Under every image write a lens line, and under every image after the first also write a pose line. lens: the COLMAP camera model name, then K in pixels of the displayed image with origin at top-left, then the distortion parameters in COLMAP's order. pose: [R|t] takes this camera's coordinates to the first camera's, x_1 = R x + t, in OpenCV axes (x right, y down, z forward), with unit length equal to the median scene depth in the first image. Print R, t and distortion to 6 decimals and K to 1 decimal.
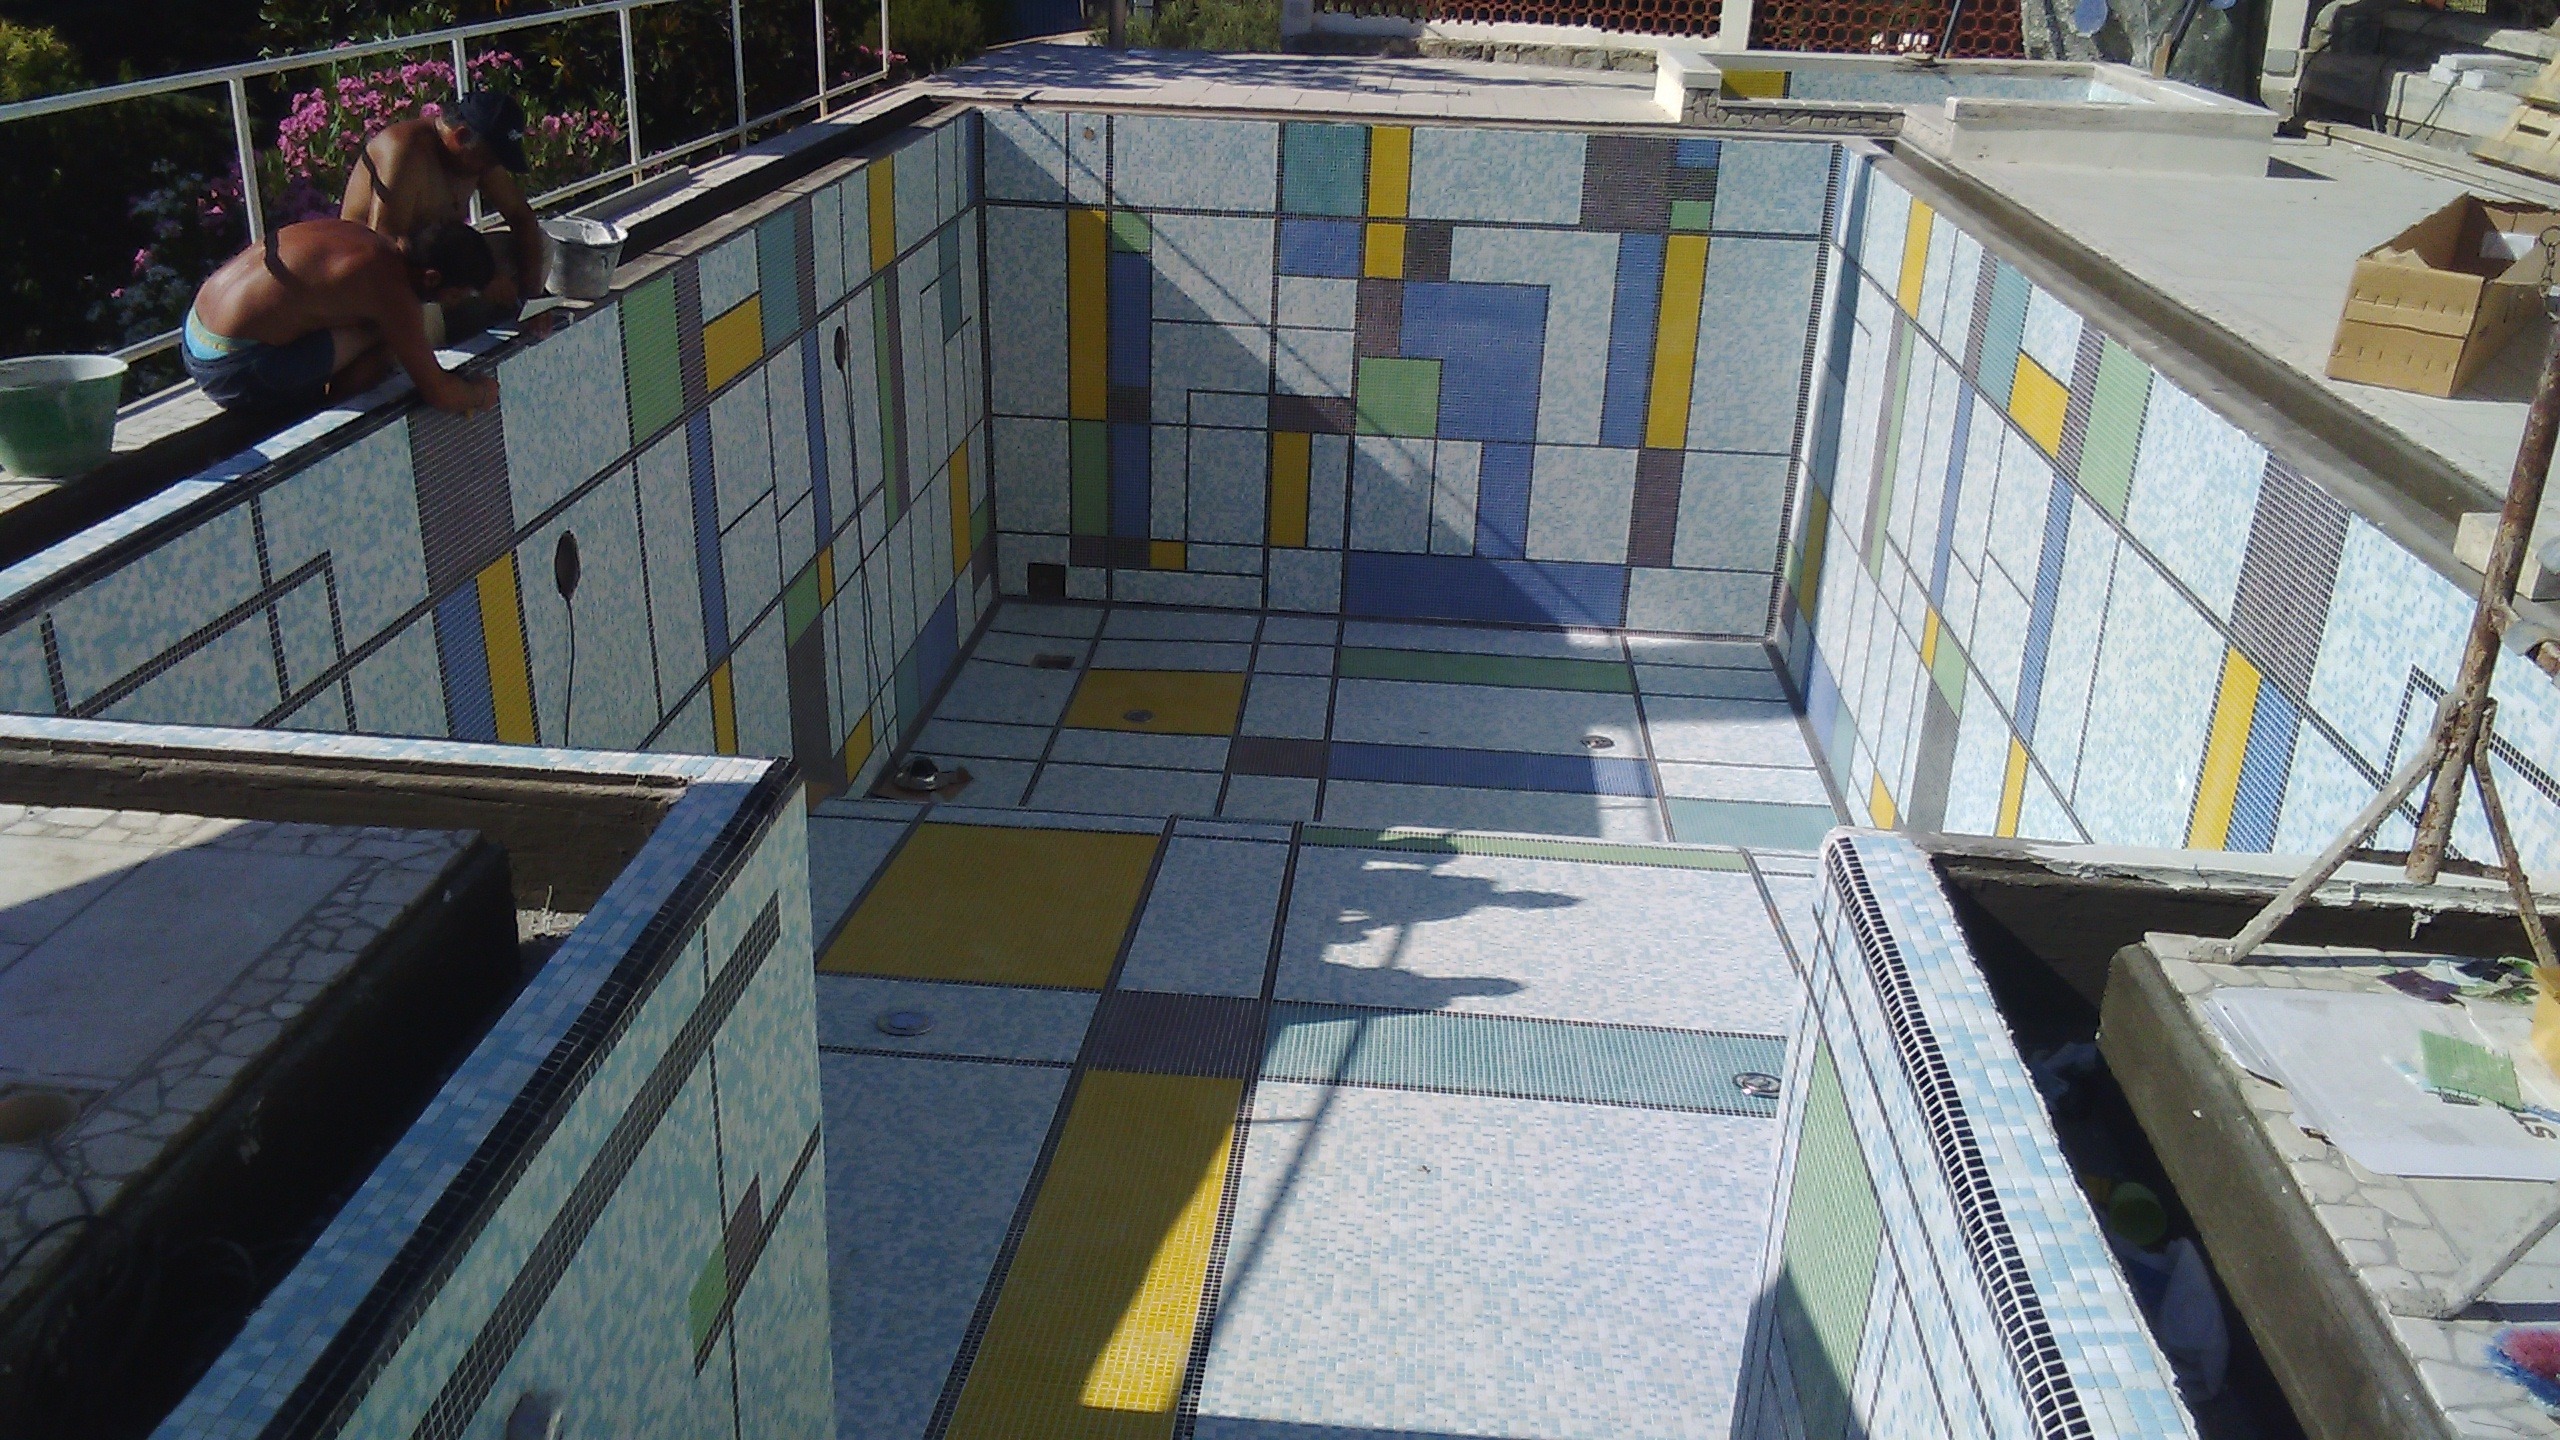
lens RADIAL K [[2114.8, 0, 1246.6], [0, 2114.8, 762.3], [0, 0, 1]] dist [0.058654, -0.028781]
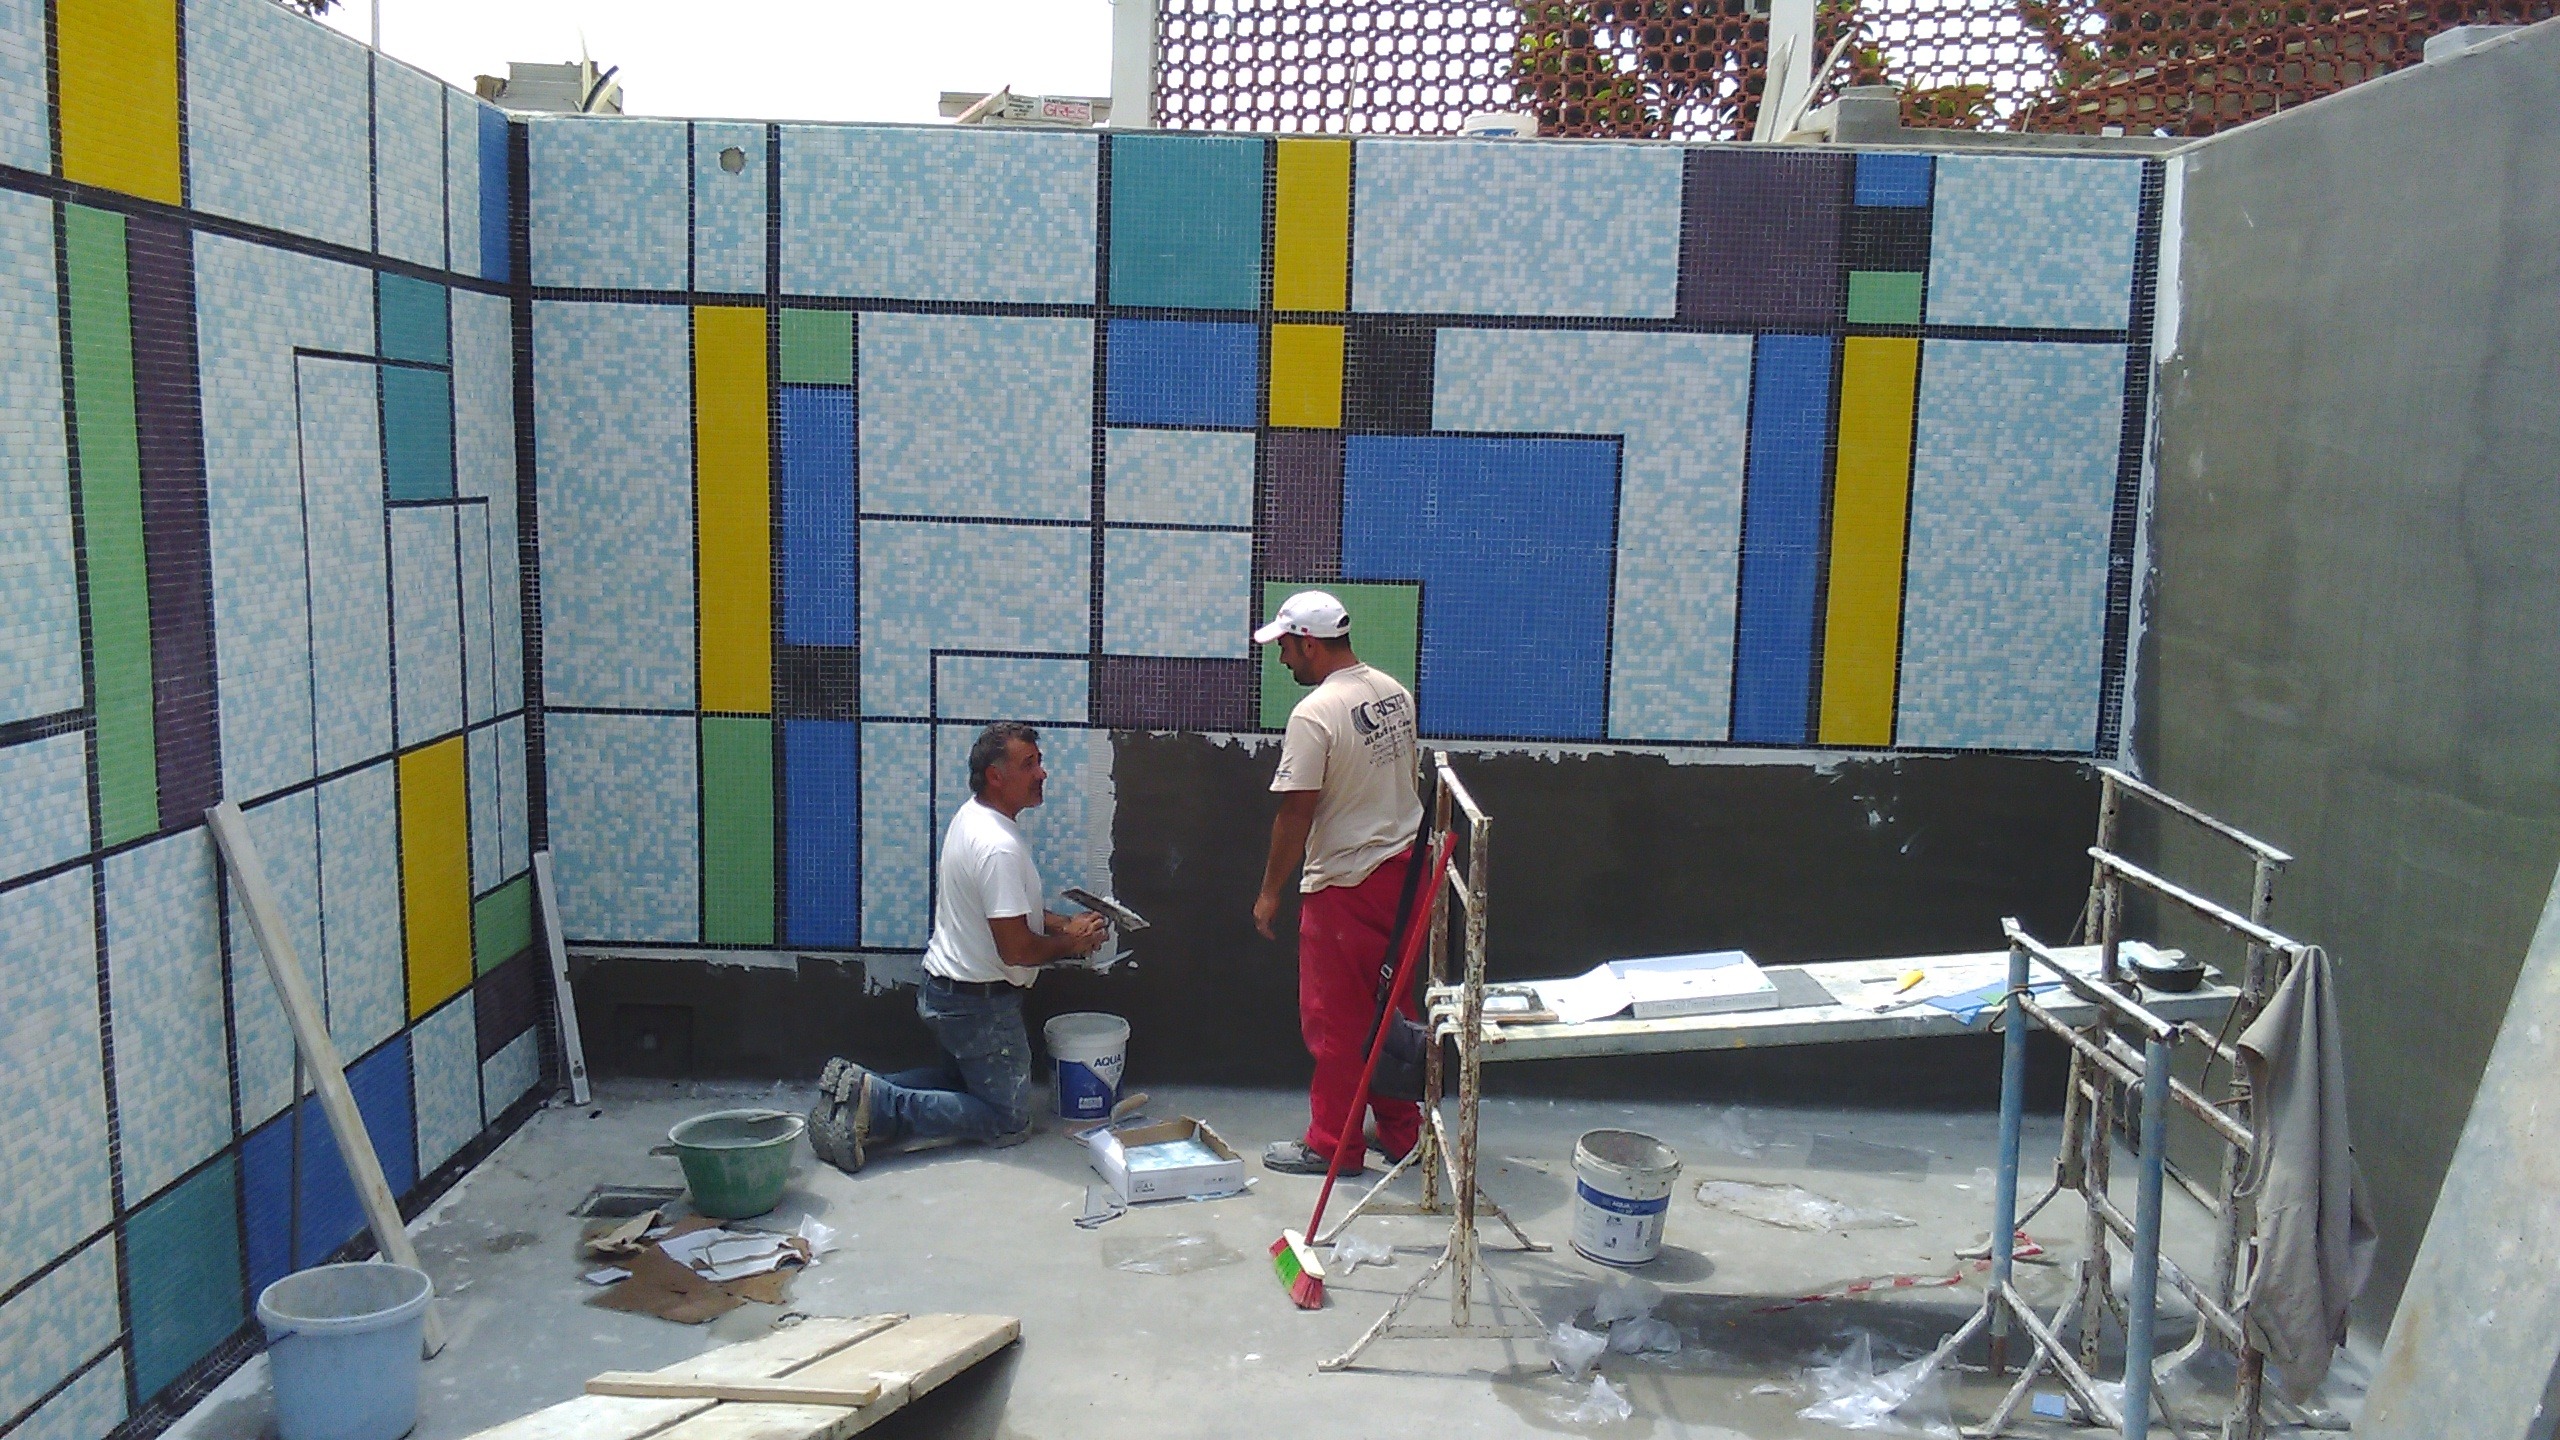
lens RADIAL K [[2114.8, 0, 1227.0], [0, 2114.8, 758.1], [0, 0, 1]] dist [0.058654, -0.028781]
pose [[0.997294, -0.015491, 0.071870, 0.006645], [0.033987, 0.963968, -0.263838, -0.013493], [-0.065193, 0.265567, 0.961886, 0.530374]]
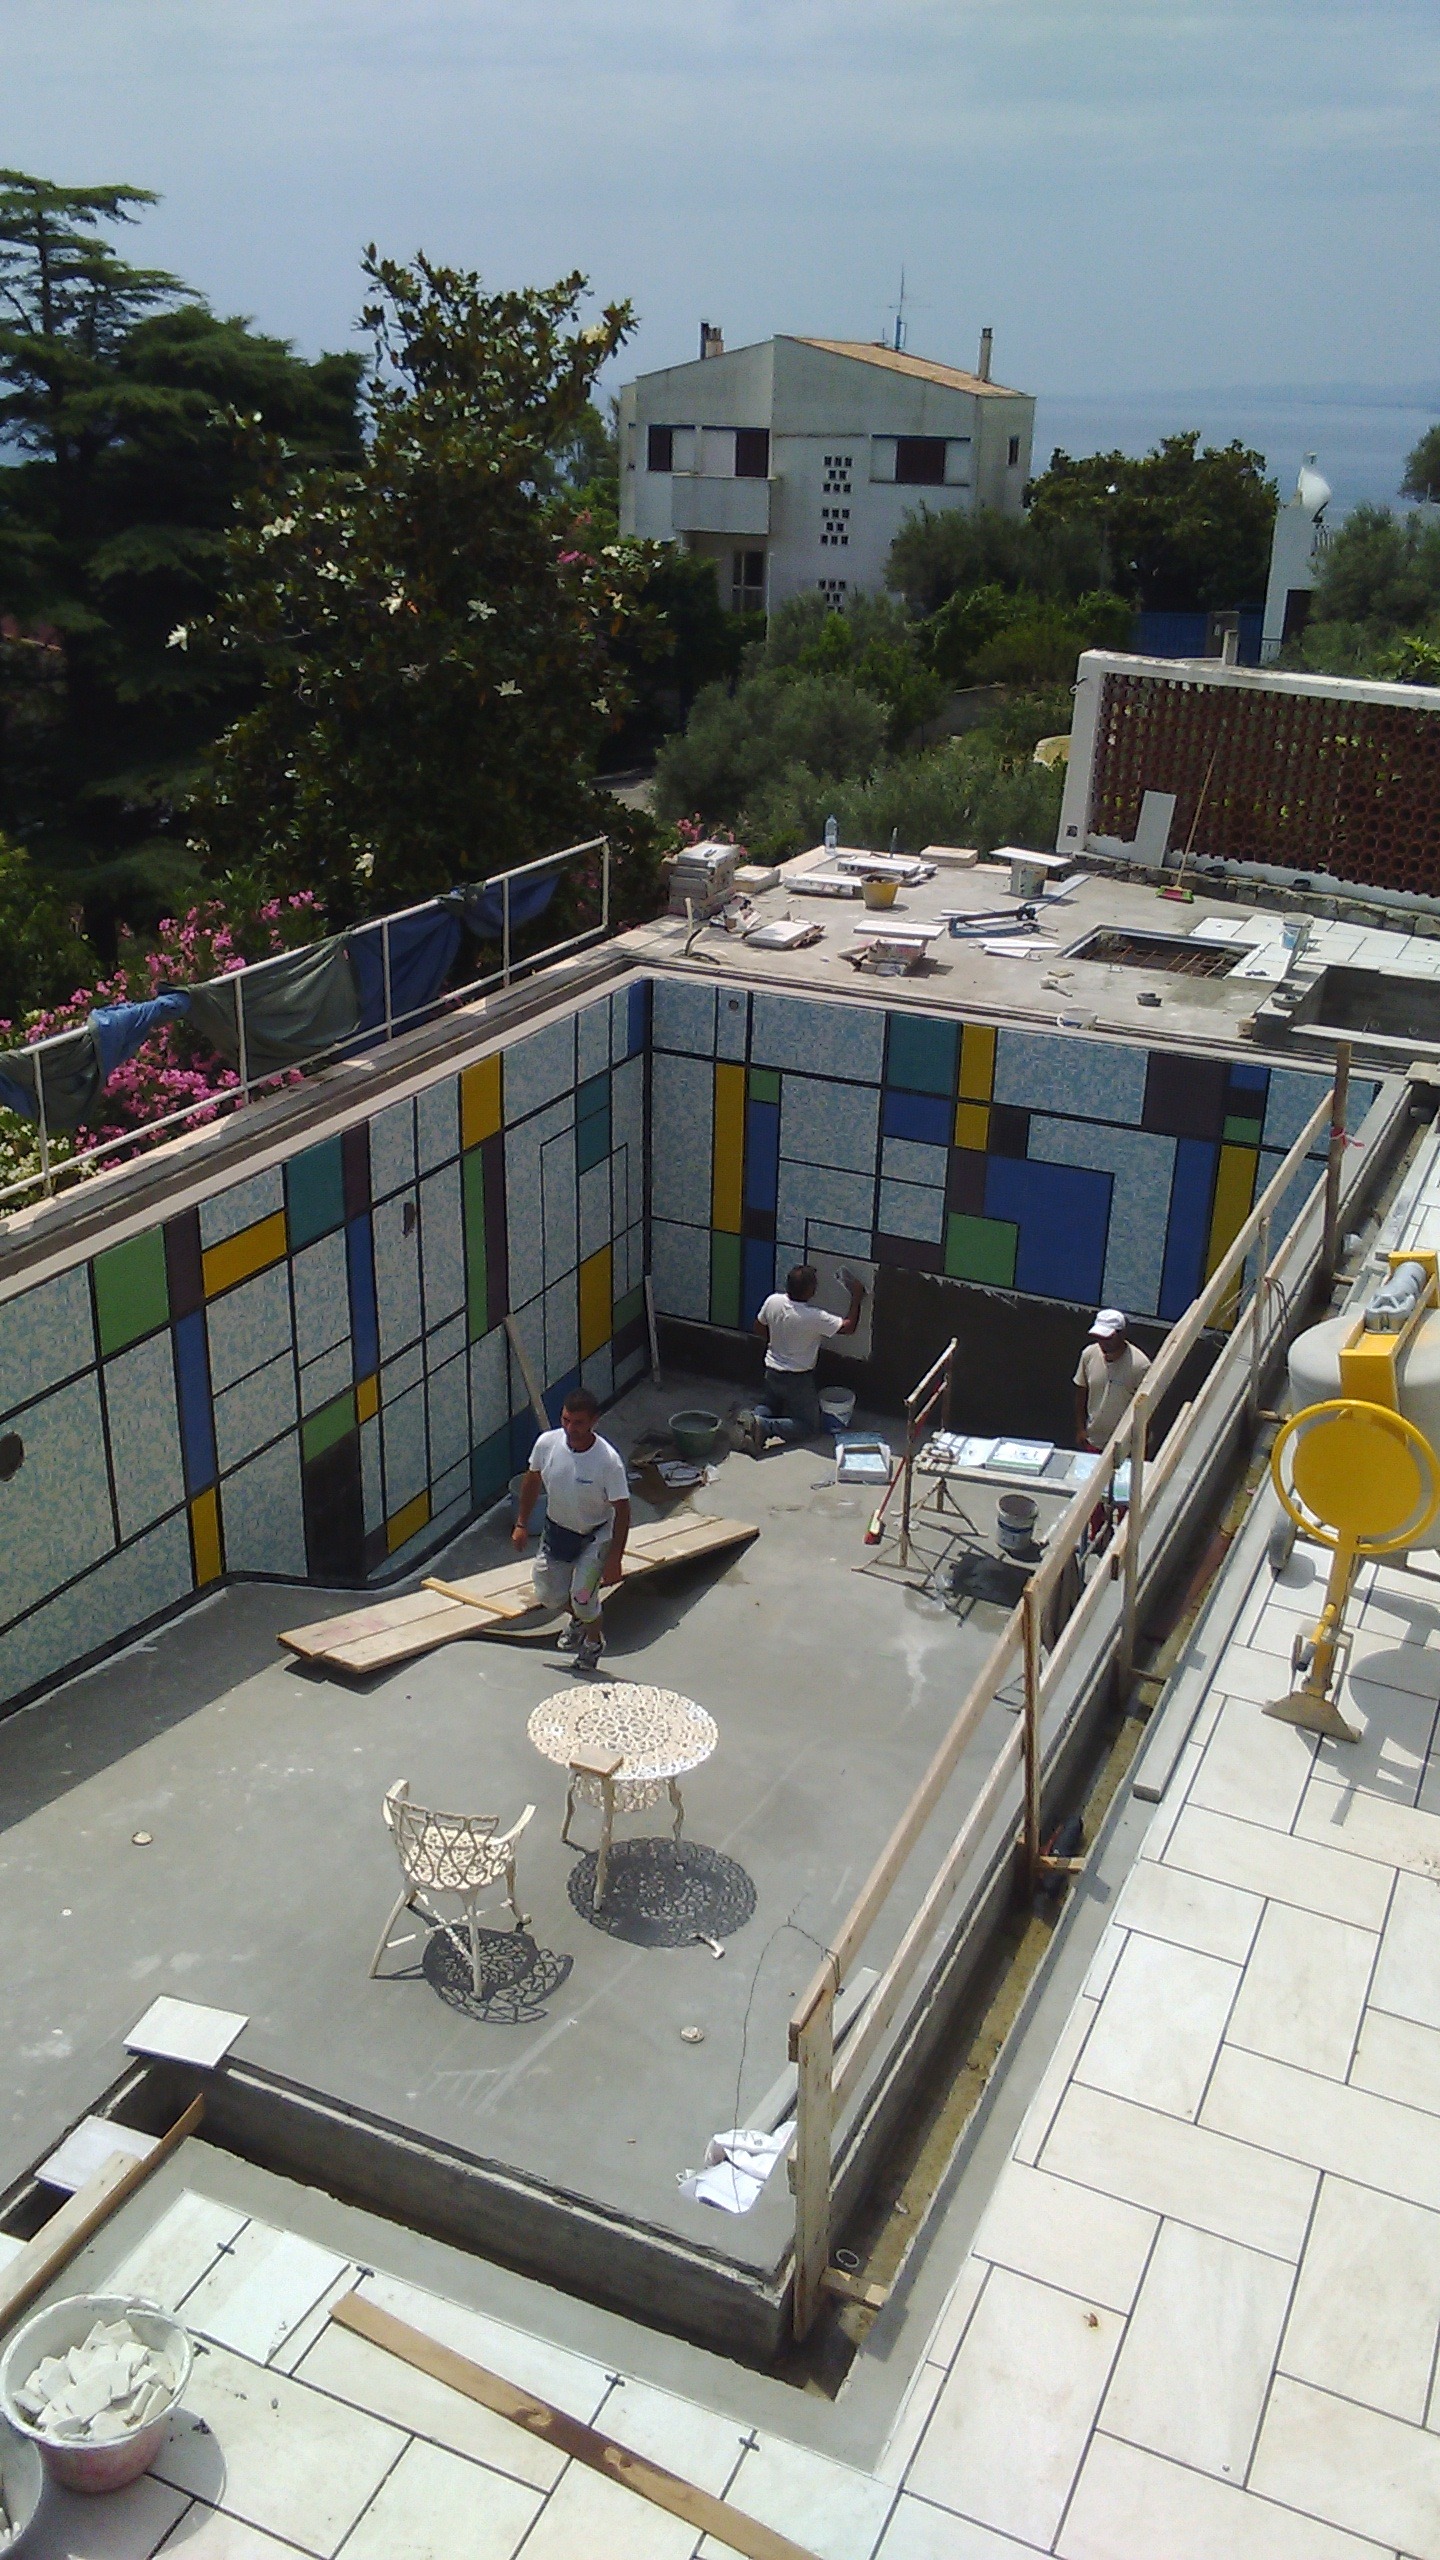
lens RADIAL K [[2114.8, 0, 728.6], [0, 2114.8, 1255.4], [0, 0, 1]] dist [0.058654, -0.028781]
pose [[0.939373, 0.127738, -0.318215, 0.313947], [-0.131913, 0.991225, 0.008489, -0.167384], [0.316507, 0.034002, 0.947981, -0.108127]]
